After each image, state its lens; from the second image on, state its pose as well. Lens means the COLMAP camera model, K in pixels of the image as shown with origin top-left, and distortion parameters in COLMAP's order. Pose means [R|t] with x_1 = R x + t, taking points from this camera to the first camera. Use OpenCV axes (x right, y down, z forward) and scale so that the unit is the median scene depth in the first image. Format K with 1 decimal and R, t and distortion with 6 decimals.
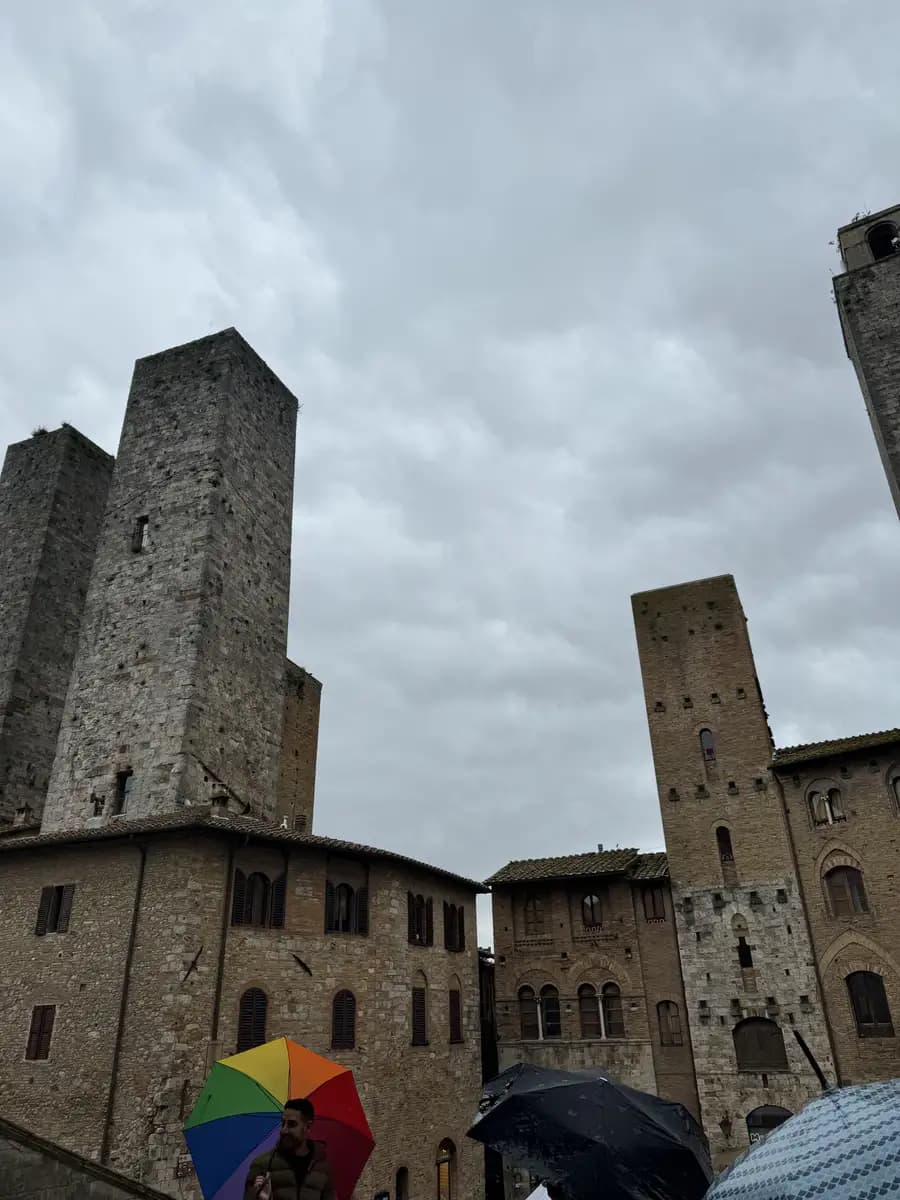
lens RADIAL K [[848.2, 0, 450.0], [0, 848.2, 600.0], [0, 0, 1]] dist [-0.000736, -0.000512]
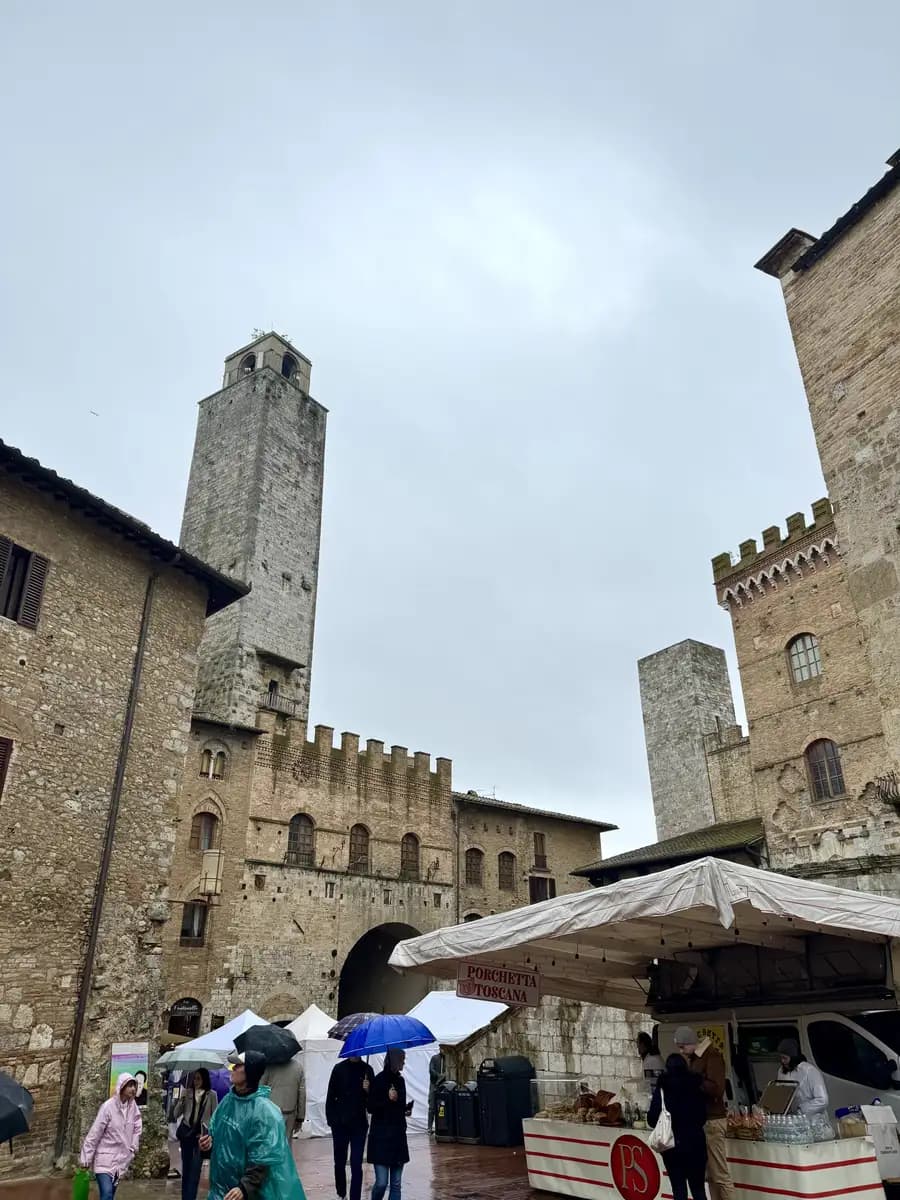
lens RADIAL K [[848.2, 0, 450.0], [0, 848.2, 600.0], [0, 0, 1]] dist [-0.000736, -0.000512]
pose [[0.120621, 0.447826, 0.885947, -1.021831], [-0.445356, 0.822022, -0.354878, 0.490584], [-0.887192, -0.351756, 0.298595, 0.623104]]
